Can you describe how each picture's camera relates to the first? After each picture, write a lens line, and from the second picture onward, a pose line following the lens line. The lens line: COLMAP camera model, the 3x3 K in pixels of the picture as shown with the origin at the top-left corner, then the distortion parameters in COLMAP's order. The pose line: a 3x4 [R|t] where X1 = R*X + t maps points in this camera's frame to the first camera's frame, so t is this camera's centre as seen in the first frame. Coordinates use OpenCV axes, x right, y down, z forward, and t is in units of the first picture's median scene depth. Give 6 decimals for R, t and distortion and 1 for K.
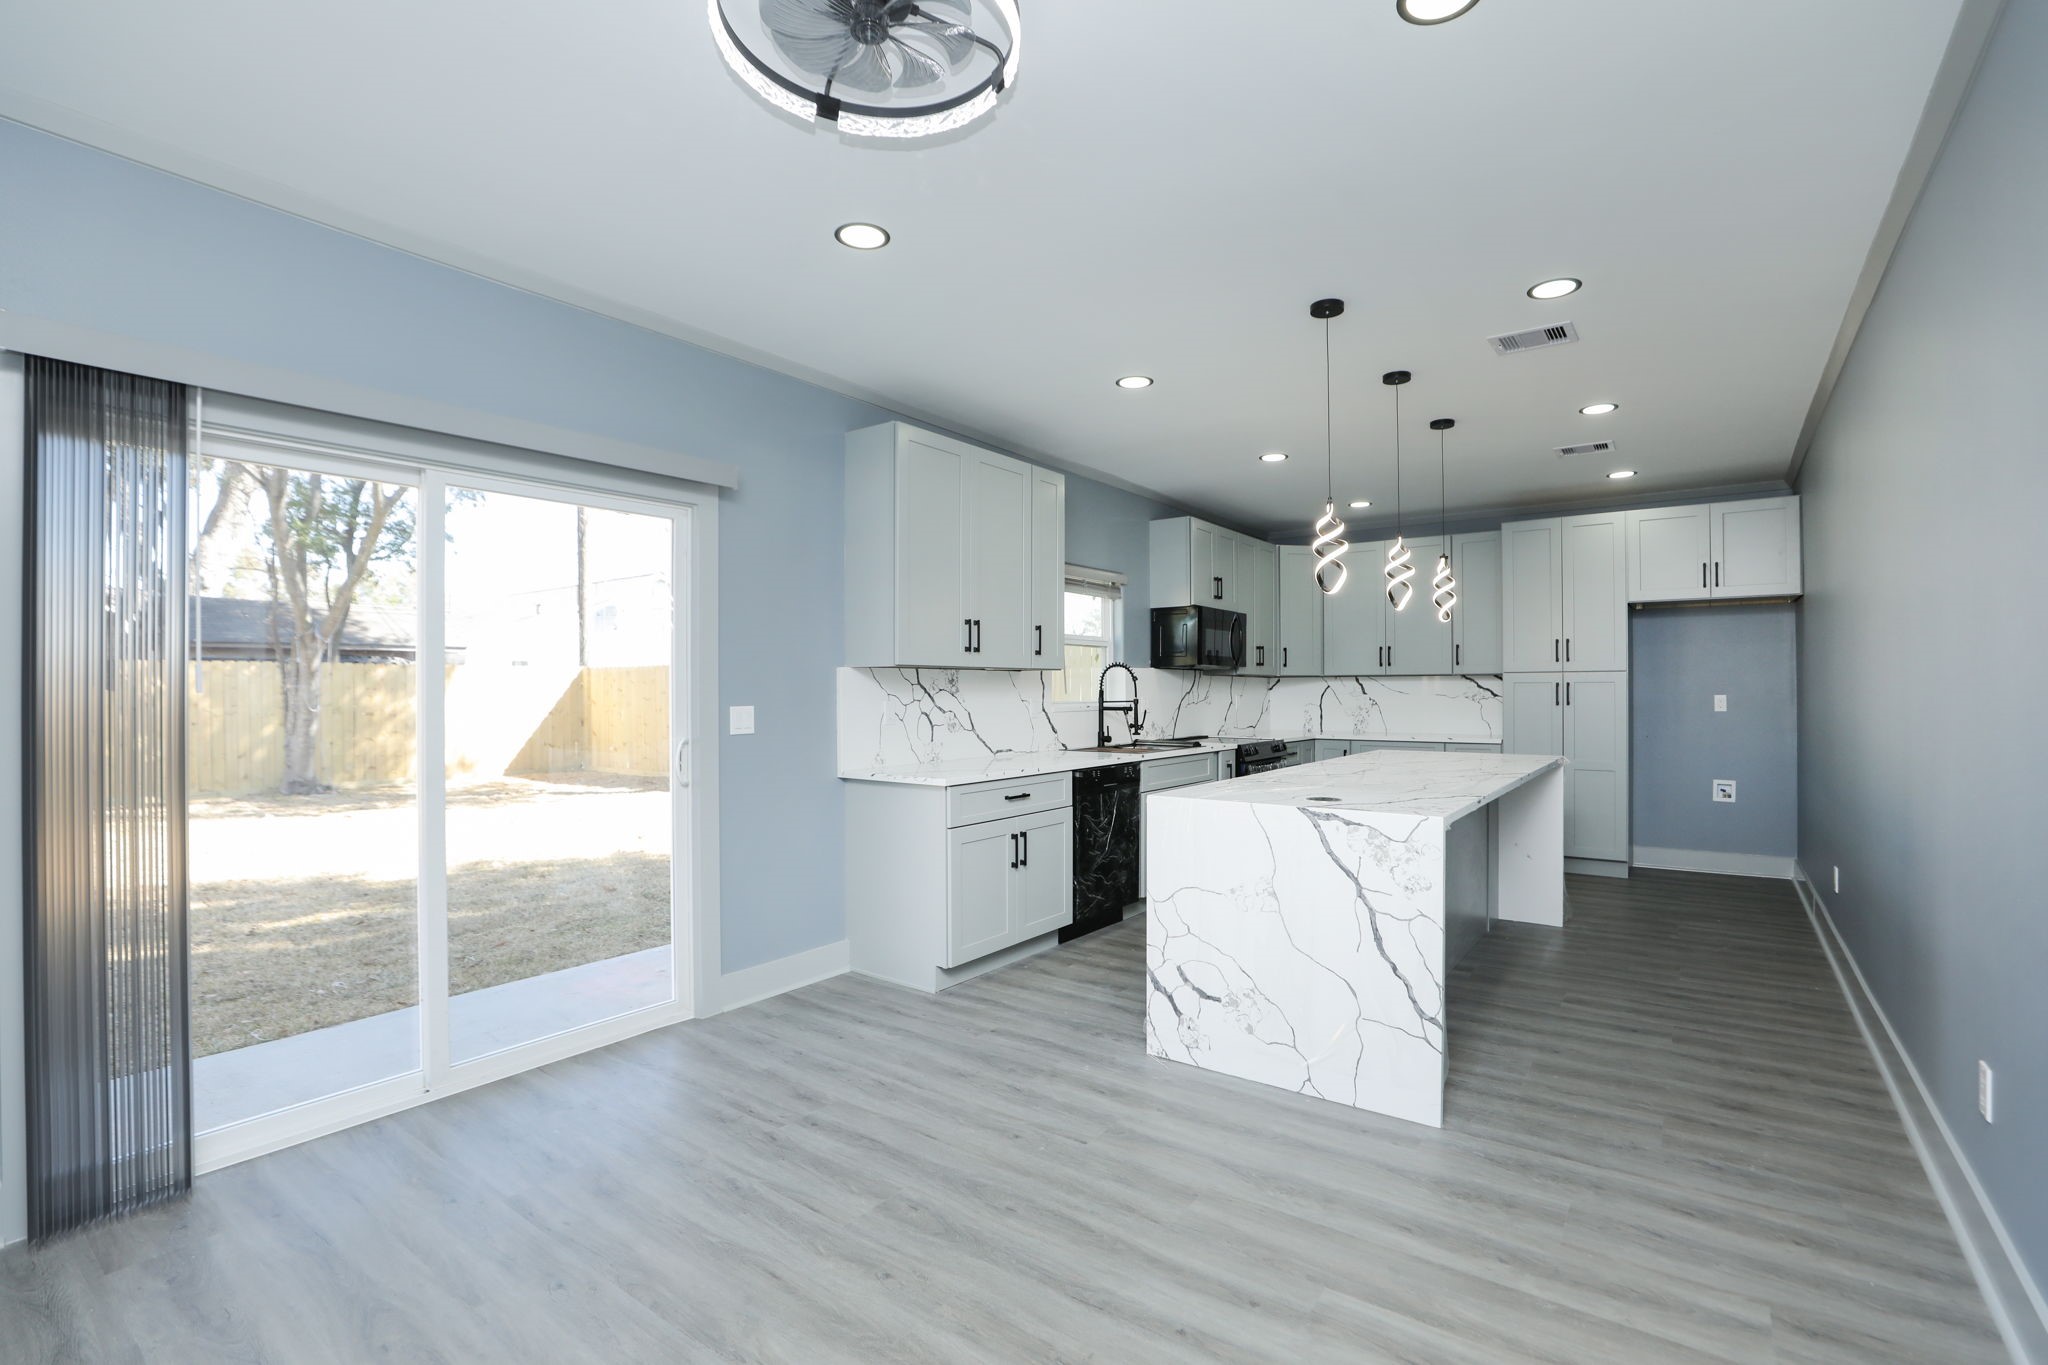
lens RADIAL K [[932.6, 0, 1023.3], [0, 932.6, 684.5], [0, 0, 1]] dist [-0.042642, 0.012986]
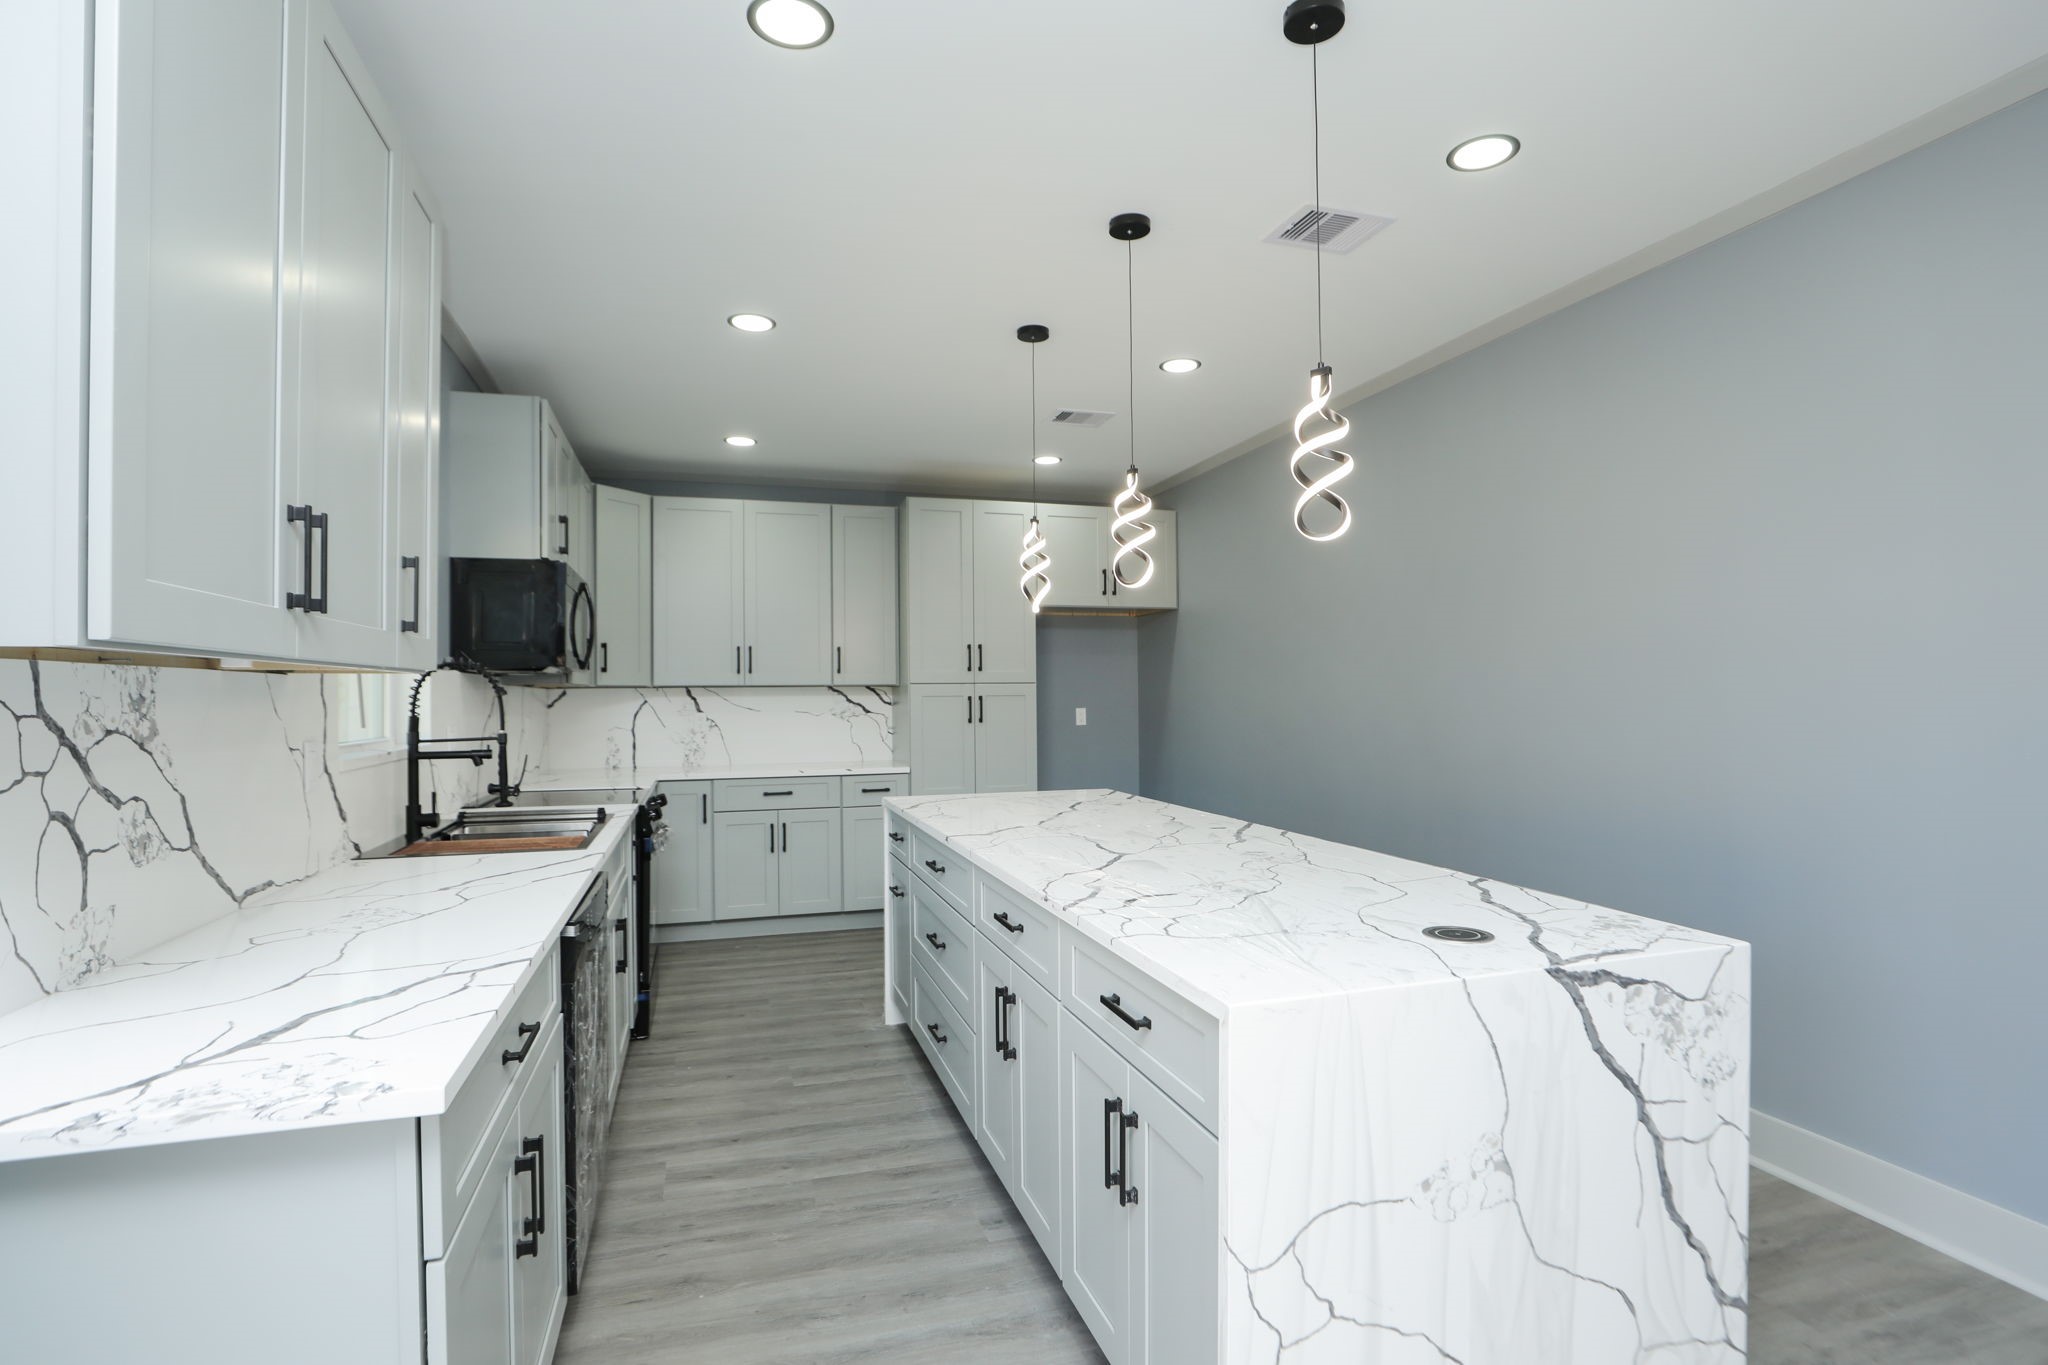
lens RADIAL K [[995.5, 0, 1026.6], [0, 995.5, 686.9], [0, 0, 1]] dist [-0.038910, 0.011373]
pose [[0.584607, 0.004122, 0.811306, -0.179729], [0.001519, 0.999980, -0.006175, -0.007048], [-0.811315, 0.004843, 0.584589, 0.605136]]
